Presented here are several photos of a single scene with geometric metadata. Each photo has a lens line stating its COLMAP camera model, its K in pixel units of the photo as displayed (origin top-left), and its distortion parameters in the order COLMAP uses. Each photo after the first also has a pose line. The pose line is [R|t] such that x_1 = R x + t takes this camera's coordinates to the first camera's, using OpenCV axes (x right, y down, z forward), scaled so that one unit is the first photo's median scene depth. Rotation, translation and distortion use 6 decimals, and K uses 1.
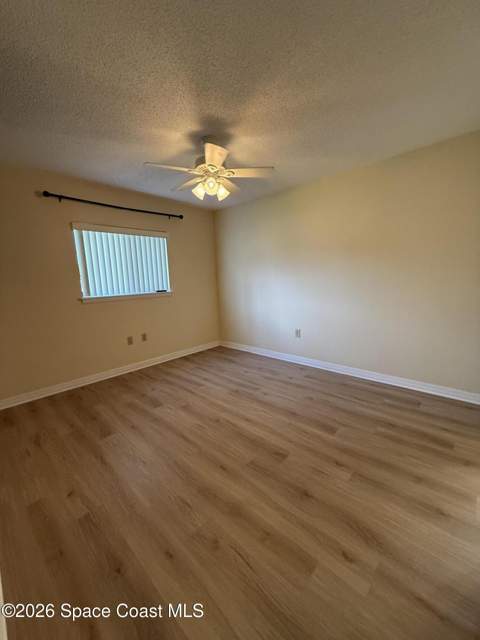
lens RADIAL K [[254.6, 0, 239.3], [0, 254.6, 318.5], [0, 0, 1]] dist [-0.001509, -0.000272]
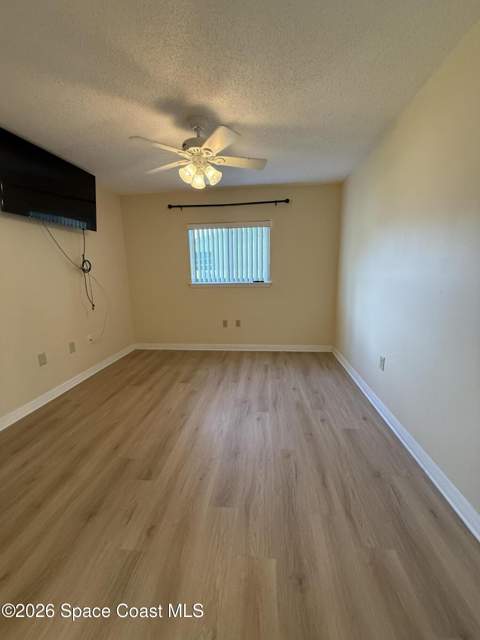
lens RADIAL K [[254.6, 0, 239.5], [0, 254.6, 319.4], [0, 0, 1]] dist [-0.001509, -0.000272]
pose [[0.602077, 0.175387, -0.778937, 0.530823], [-0.129857, 0.984096, 0.121209, -0.084177], [0.787807, 0.028173, 0.615277, 0.379496]]
